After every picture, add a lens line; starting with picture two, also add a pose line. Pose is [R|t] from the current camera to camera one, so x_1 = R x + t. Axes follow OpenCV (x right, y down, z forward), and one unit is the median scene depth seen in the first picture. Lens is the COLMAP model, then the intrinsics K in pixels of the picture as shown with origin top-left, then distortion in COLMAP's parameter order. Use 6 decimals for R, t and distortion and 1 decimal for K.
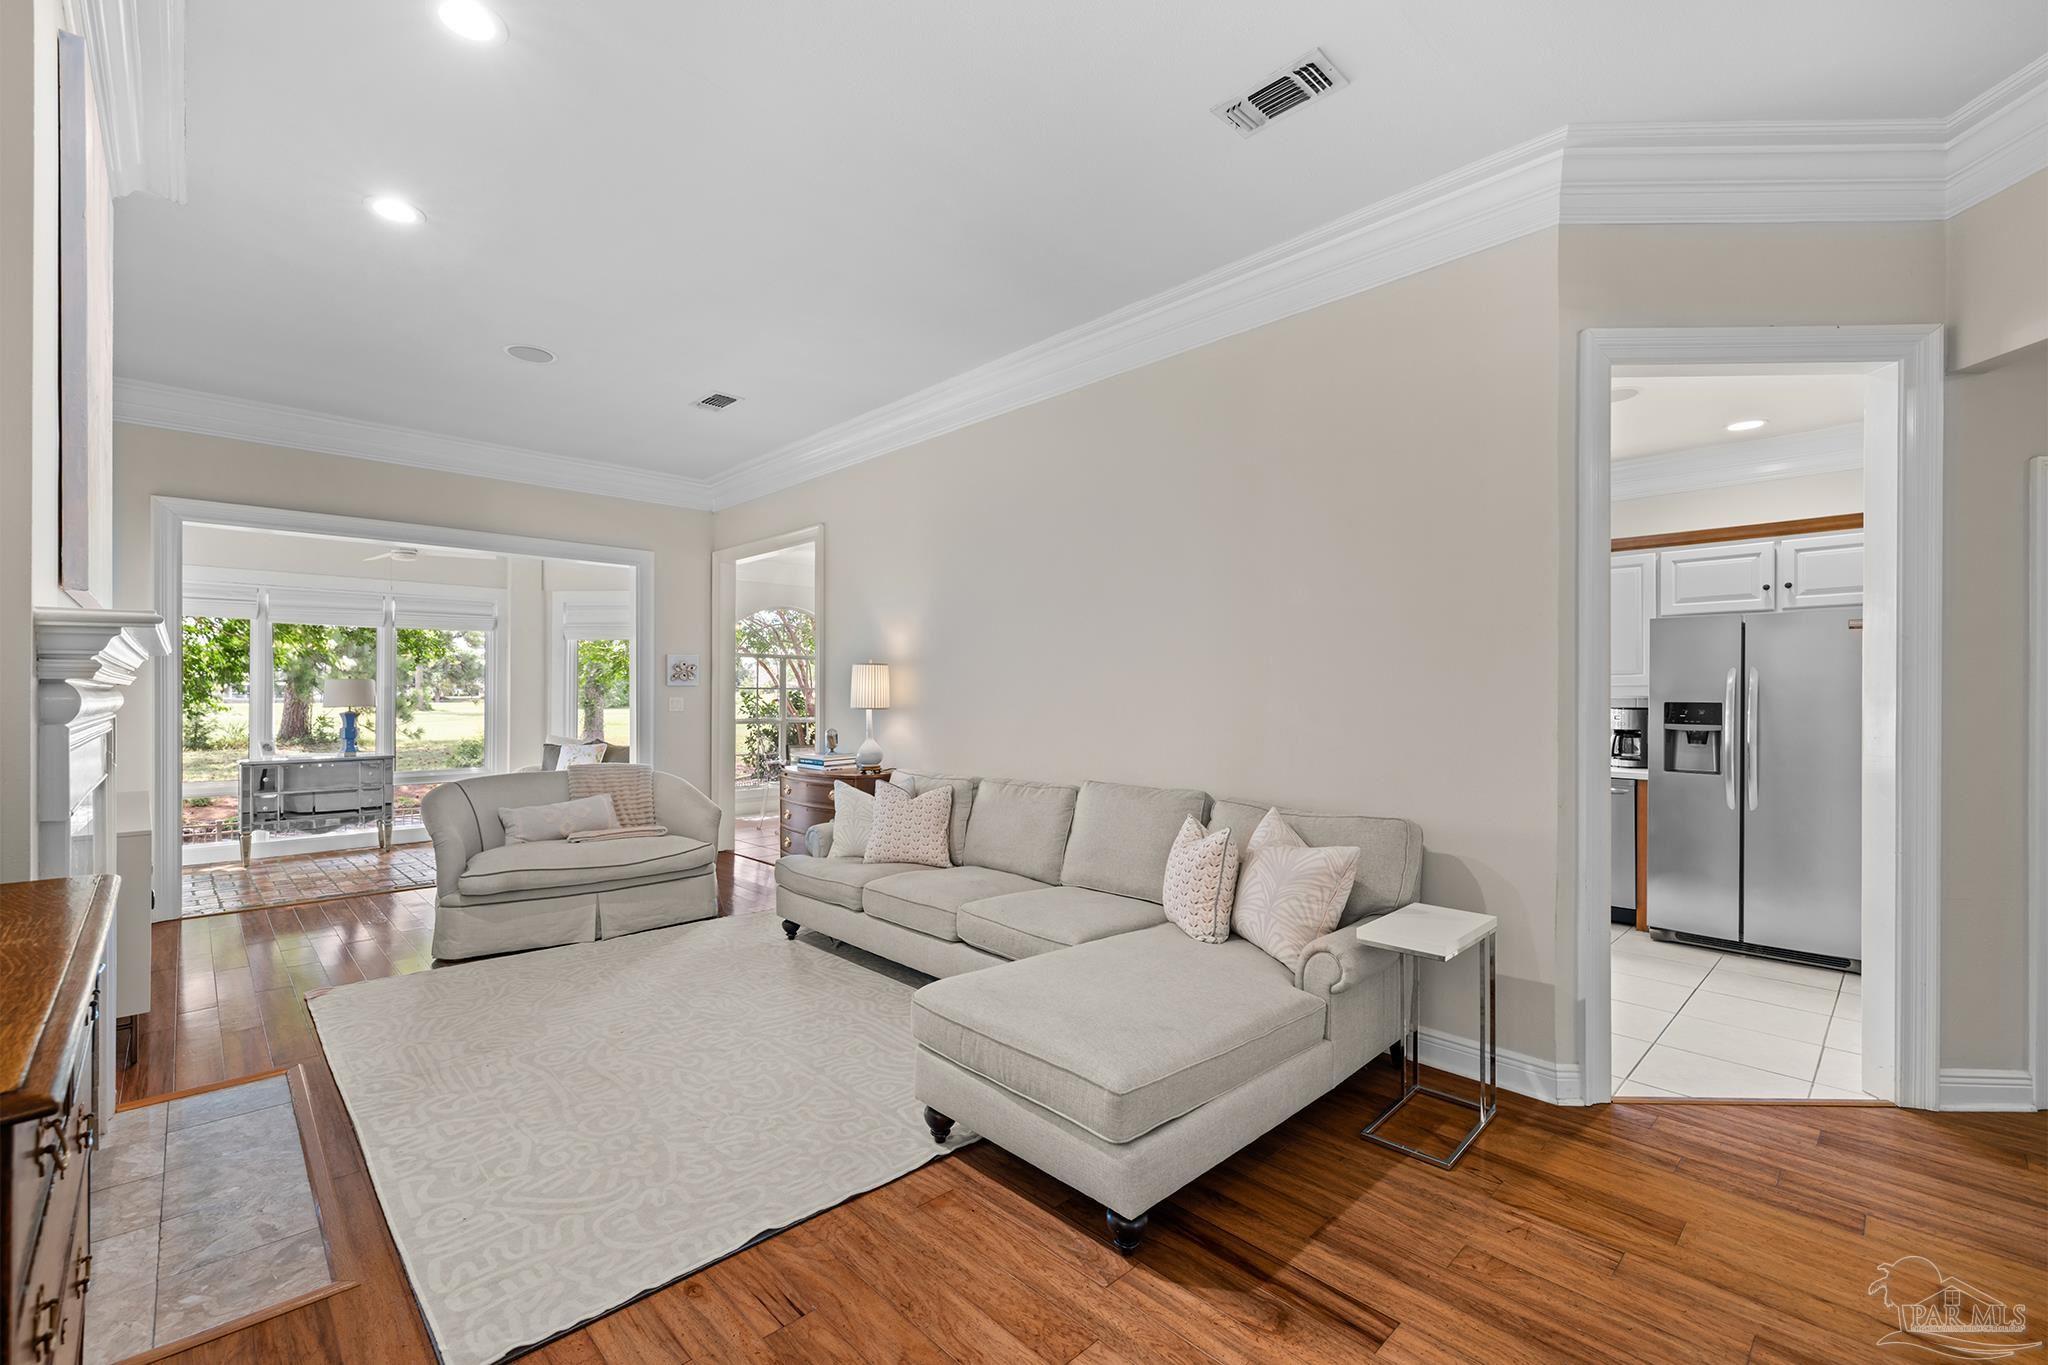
lens RADIAL K [[867.1, 0, 1017.8], [0, 867.1, 694.7], [0, 0, 1]] dist [0.001249, 0.000152]
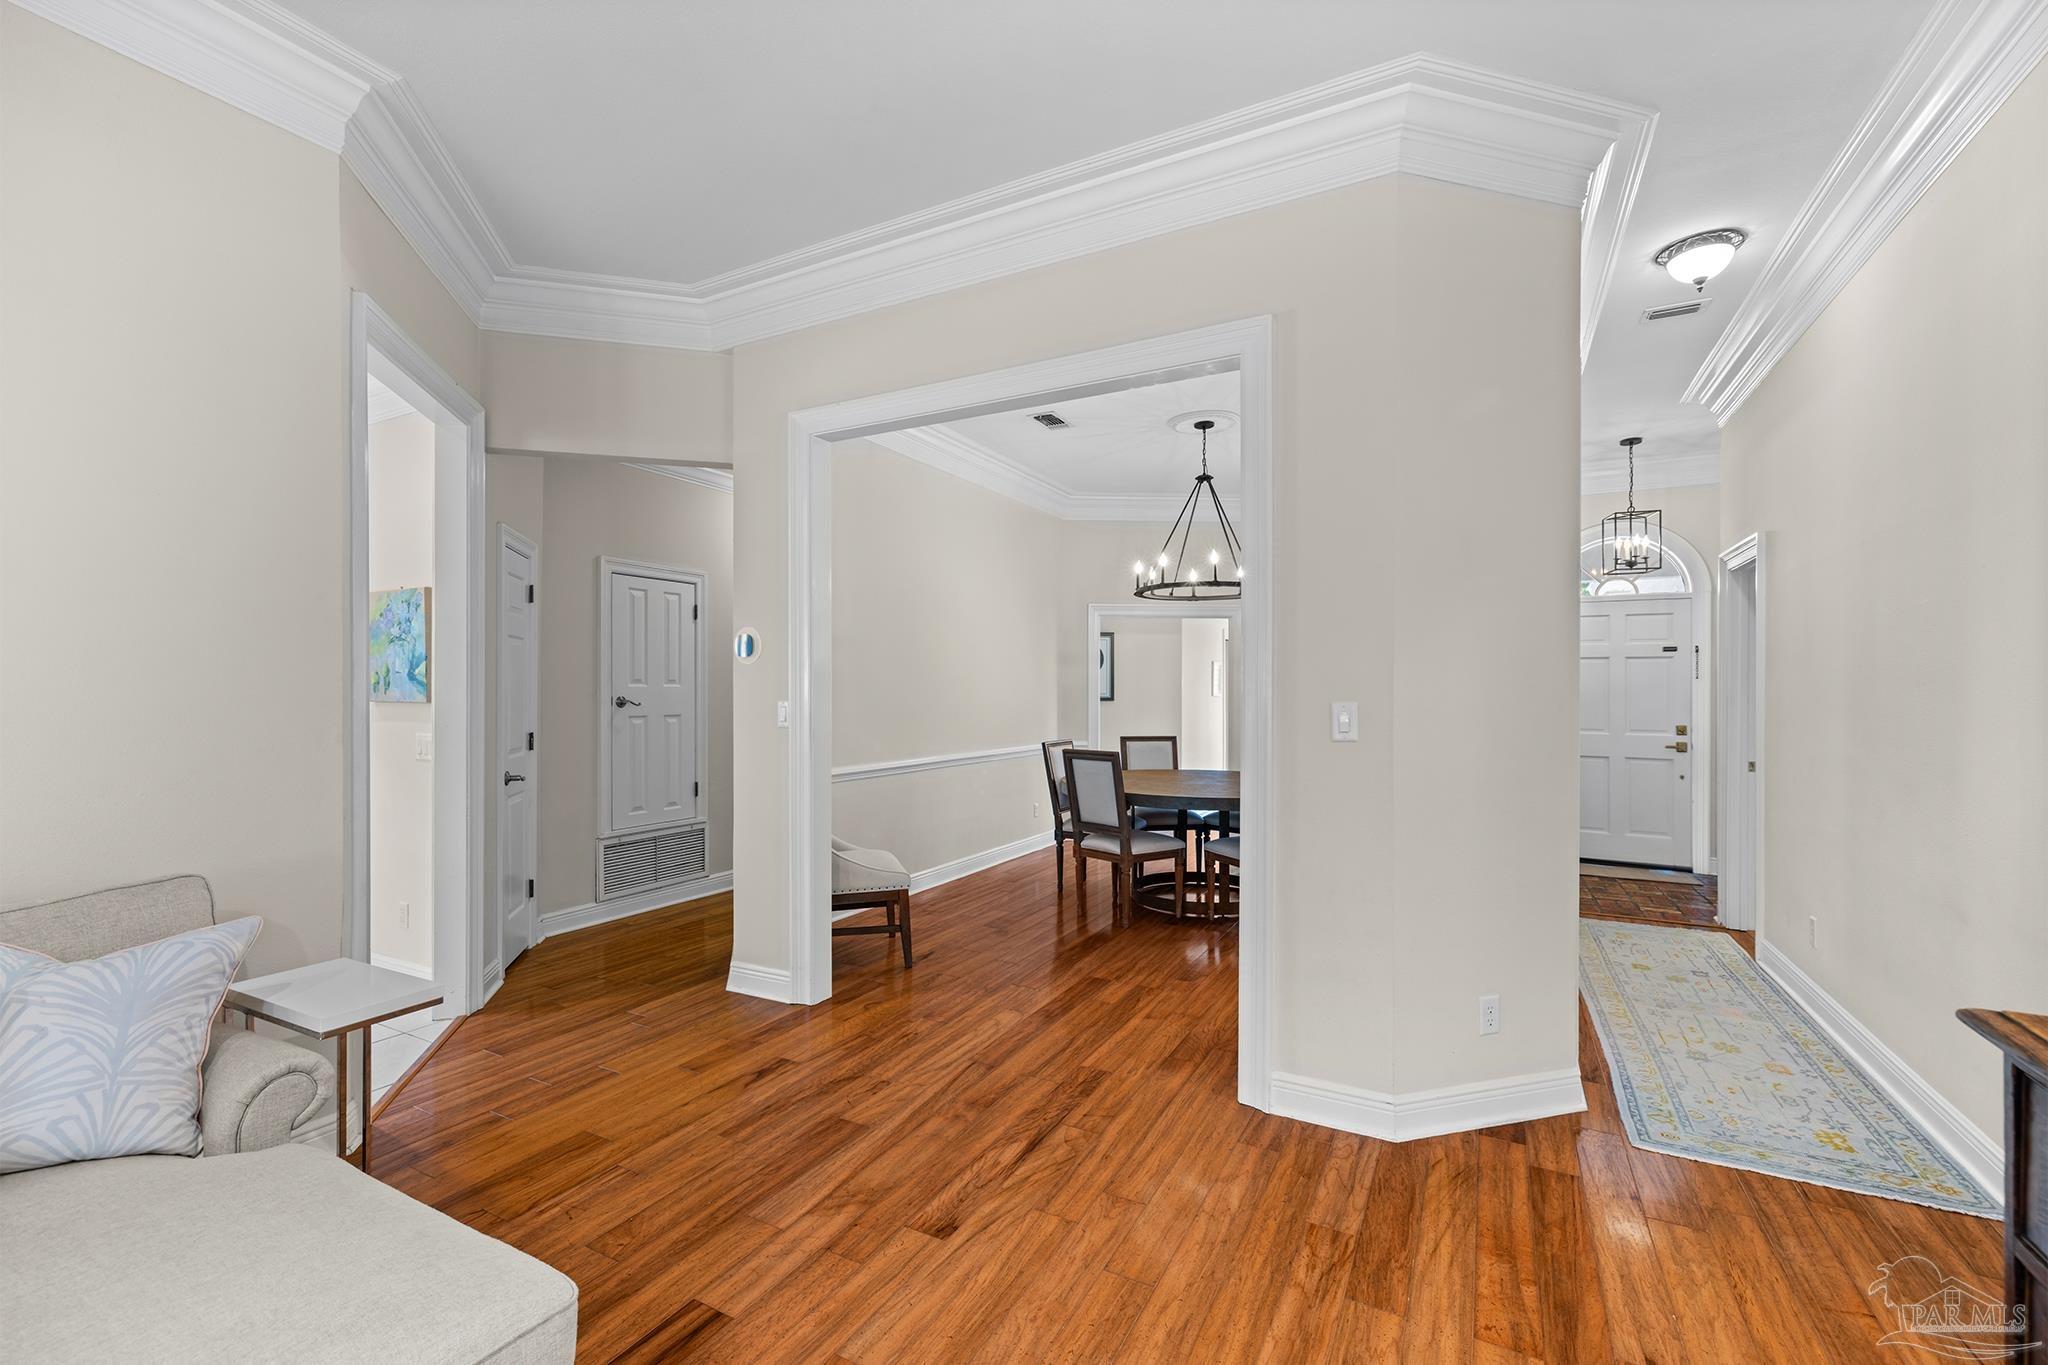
lens RADIAL K [[867.1, 0, 1017.8], [0, 867.1, 694.7], [0, 0, 1]] dist [0.001249, 0.000152]
pose [[-0.302829, -0.007269, 0.953017, -0.488159], [0.000656, 0.999969, 0.007835, -0.004976], [-0.953045, 0.002998, -0.302815, 0.696934]]
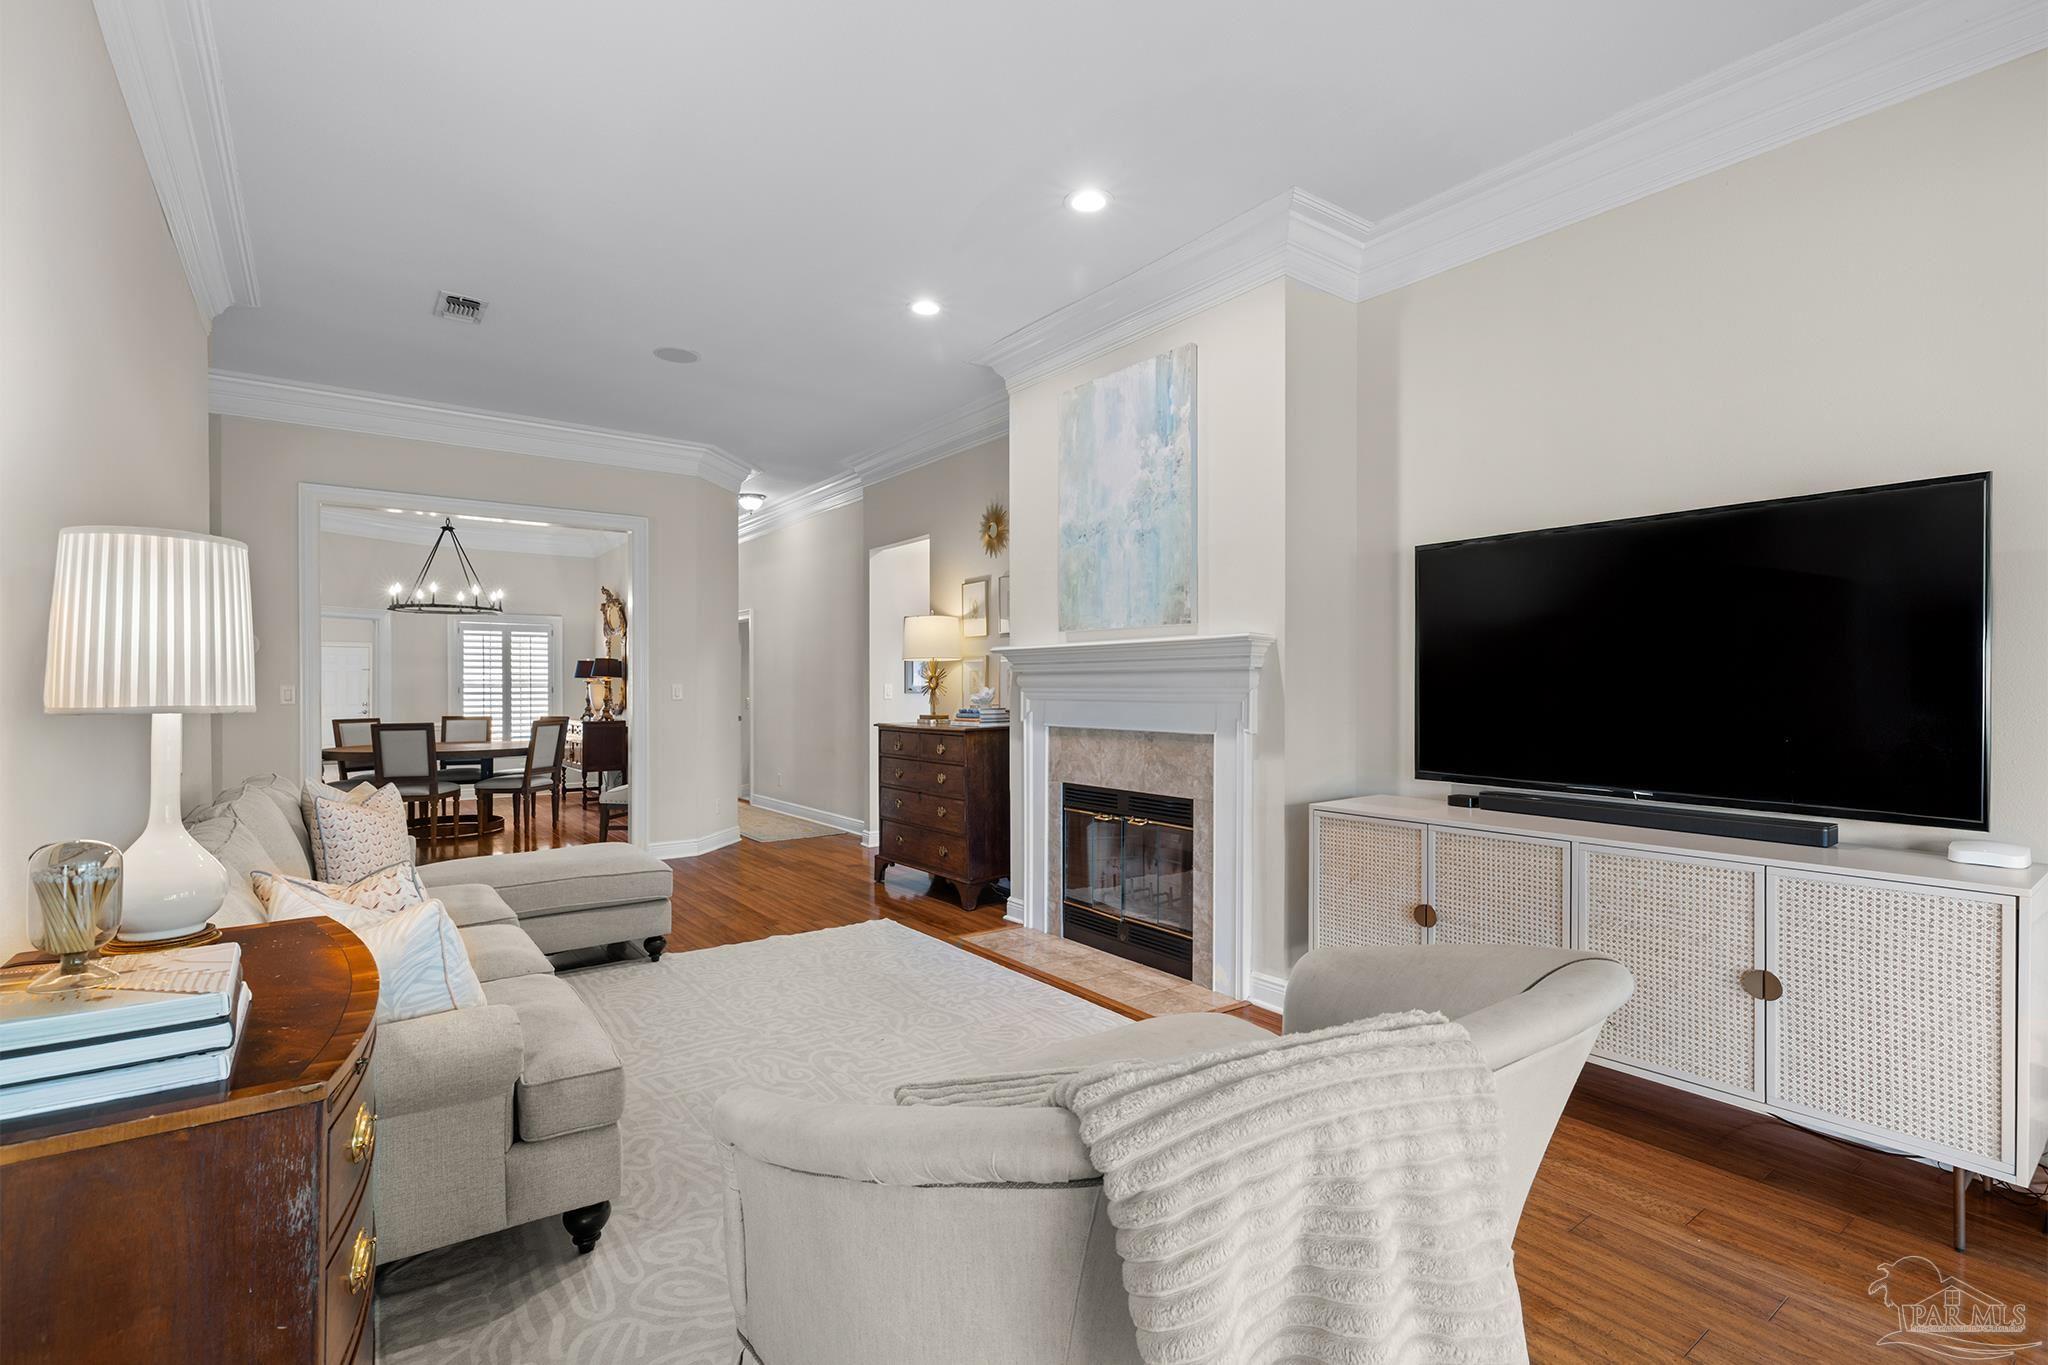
lens RADIAL K [[938.3, 0, 1031.9], [0, 938.3, 688.4], [0, 0, 1]] dist [0.001551, 0.000088]
pose [[-0.992928, -0.002023, 0.118699, -0.998552], [-0.001693, 0.999994, 0.002879, 0.018190], [-0.118705, 0.002658, -0.992926, 2.685636]]
